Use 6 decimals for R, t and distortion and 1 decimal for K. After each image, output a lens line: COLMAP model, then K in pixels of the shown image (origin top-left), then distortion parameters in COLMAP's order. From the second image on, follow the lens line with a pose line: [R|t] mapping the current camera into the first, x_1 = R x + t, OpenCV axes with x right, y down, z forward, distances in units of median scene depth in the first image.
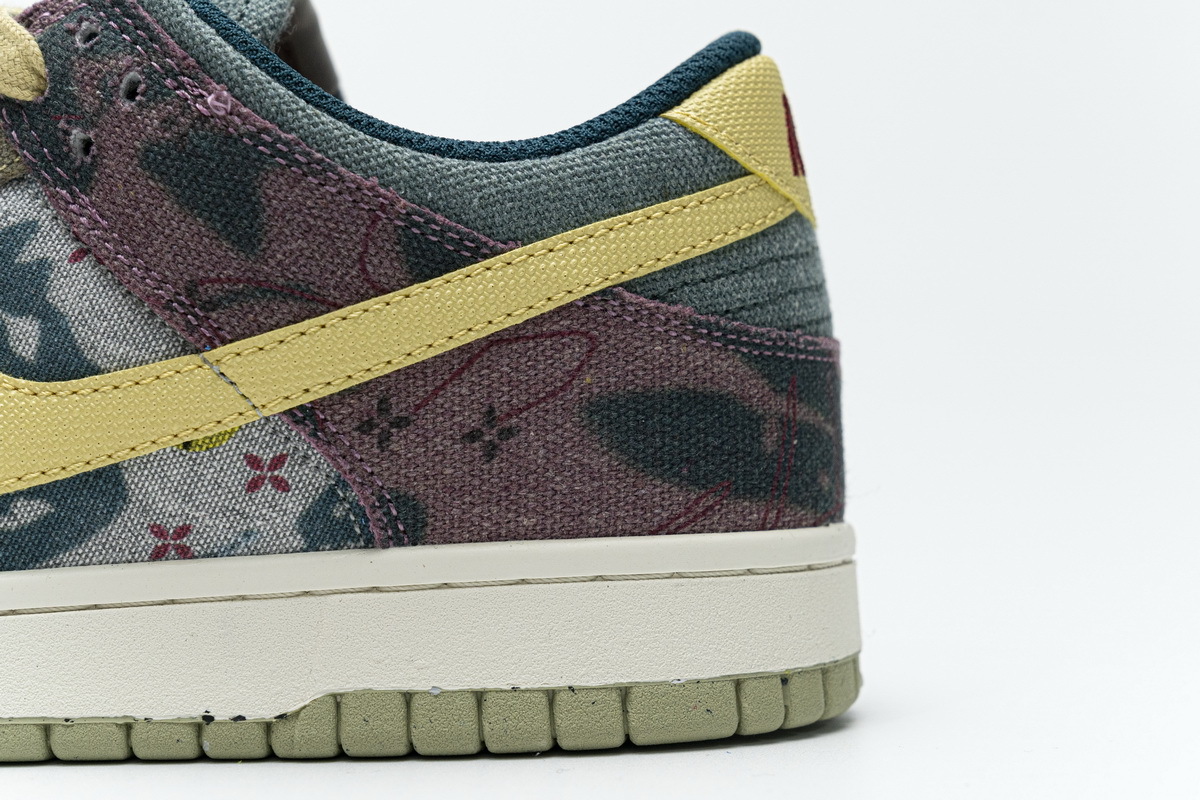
lens RADIAL K [[2370.6, 0, 600.0], [0, 2370.6, 400.0], [0, 0, 1]] dist [0.024583, -0.190224]
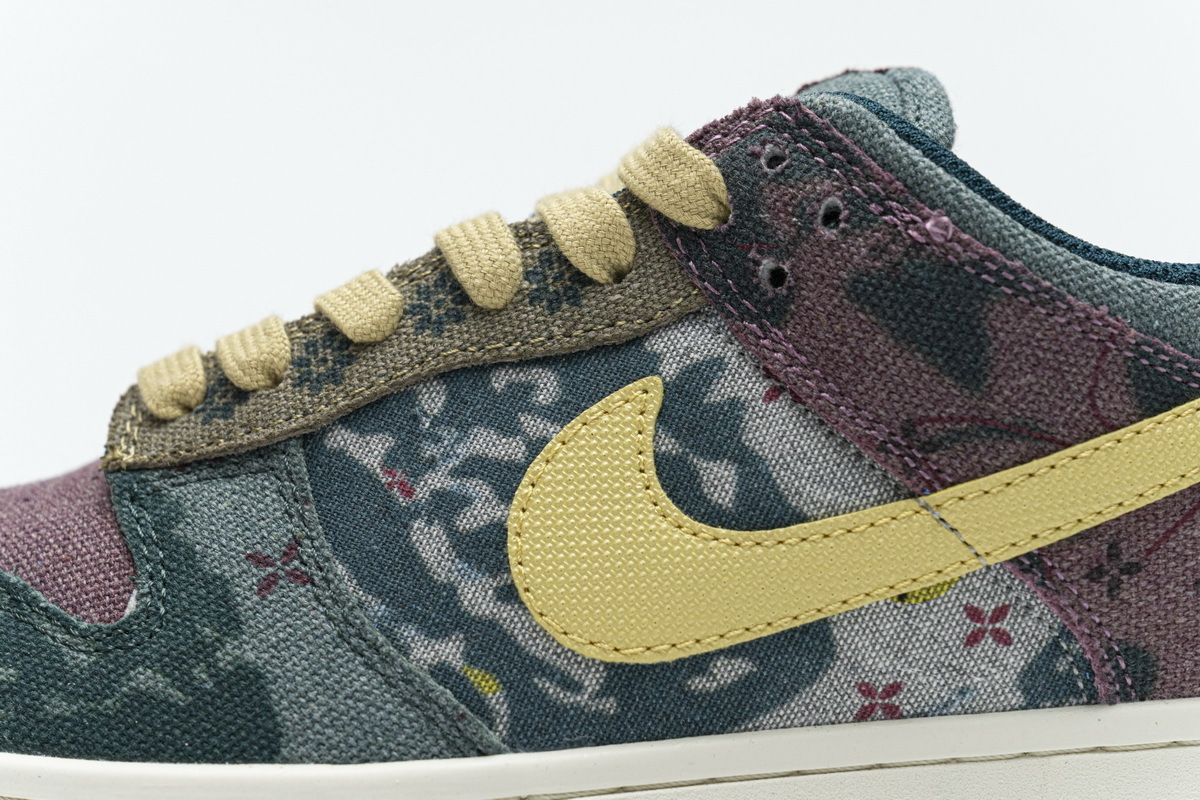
lens RADIAL K [[2370.6, 0, 600.0], [0, 2370.6, 400.0], [0, 0, 1]] dist [0.024583, -0.190224]
pose [[0.999814, -0.016921, -0.009306, -0.280718], [0.016575, 0.999214, -0.036005, -0.026345], [0.009908, 0.035844, 0.999308, 0.068592]]
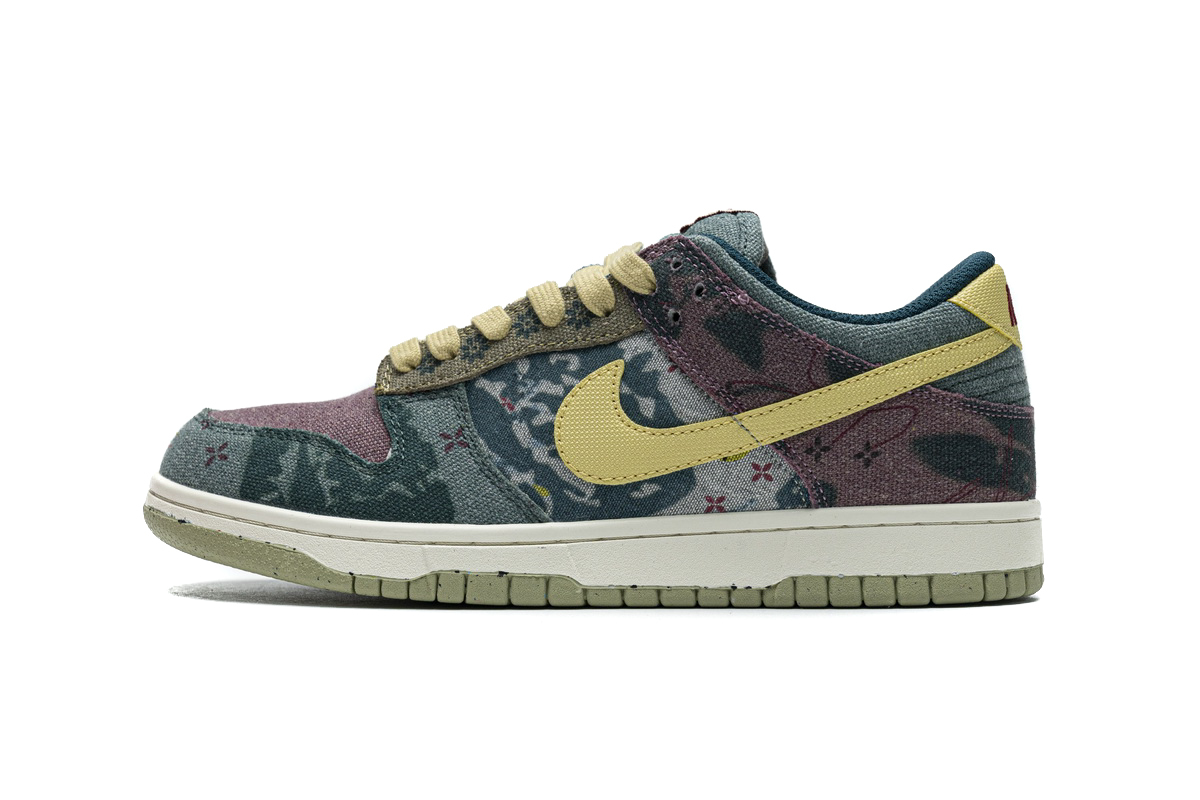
lens RADIAL K [[2370.6, 0, 600.0], [0, 2370.6, 400.0], [0, 0, 1]] dist [0.024583, -0.190224]
pose [[0.997754, 0.006563, -0.066667, -0.143591], [-0.006390, 0.999976, 0.002809, -0.038768], [0.066684, -0.002376, 0.997771, -1.121736]]
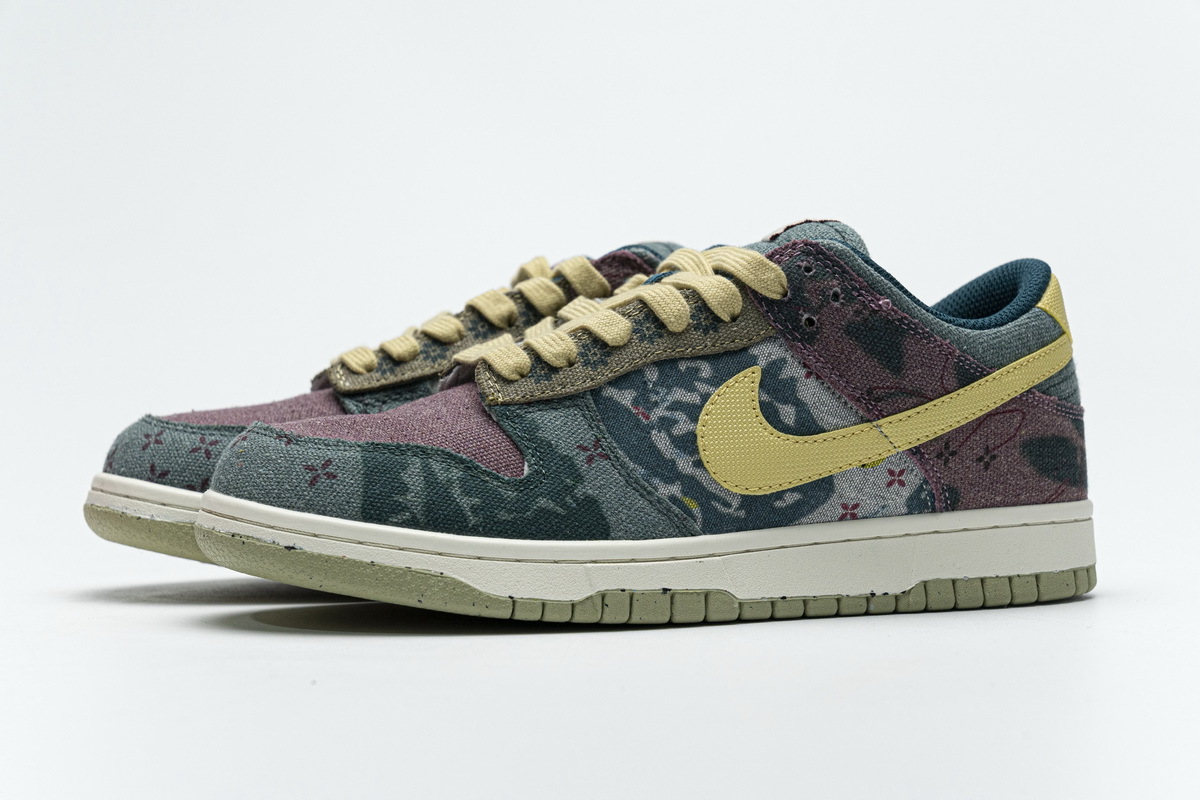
lens RADIAL K [[2370.6, 0, 600.0], [0, 2370.6, 400.0], [0, 0, 1]] dist [0.024583, -0.190224]
pose [[0.943925, -0.004980, 0.330121, -1.086077], [0.003190, 0.999977, 0.005963, -0.052304], [-0.330143, -0.004575, 0.943920, -0.910379]]
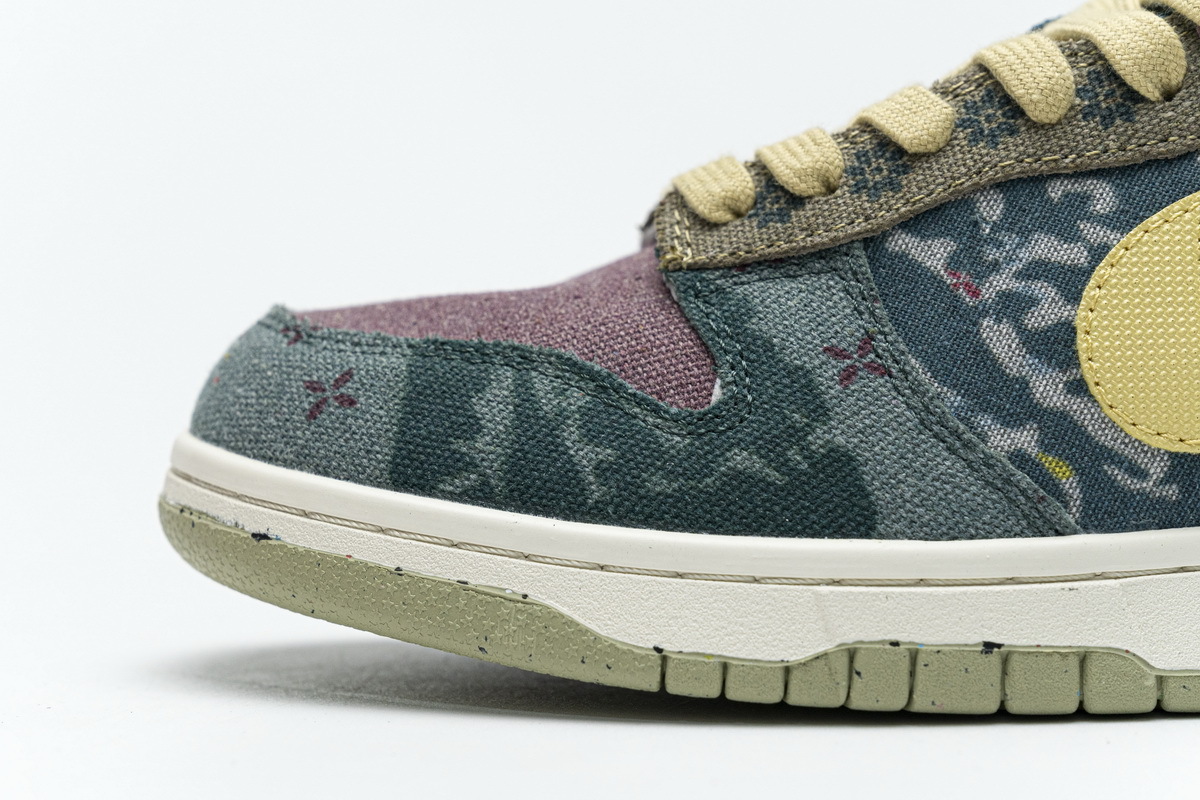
lens RADIAL K [[2372.3, 0, 564.6], [0, 2372.3, 400.8], [0, 0, 1]] dist [0.013401, -0.074964]
pose [[0.999869, 0.002419, 0.015990, -0.559795], [-0.002666, 0.999877, 0.015433, 0.006329], [-0.015950, -0.015473, 0.999753, 0.002625]]
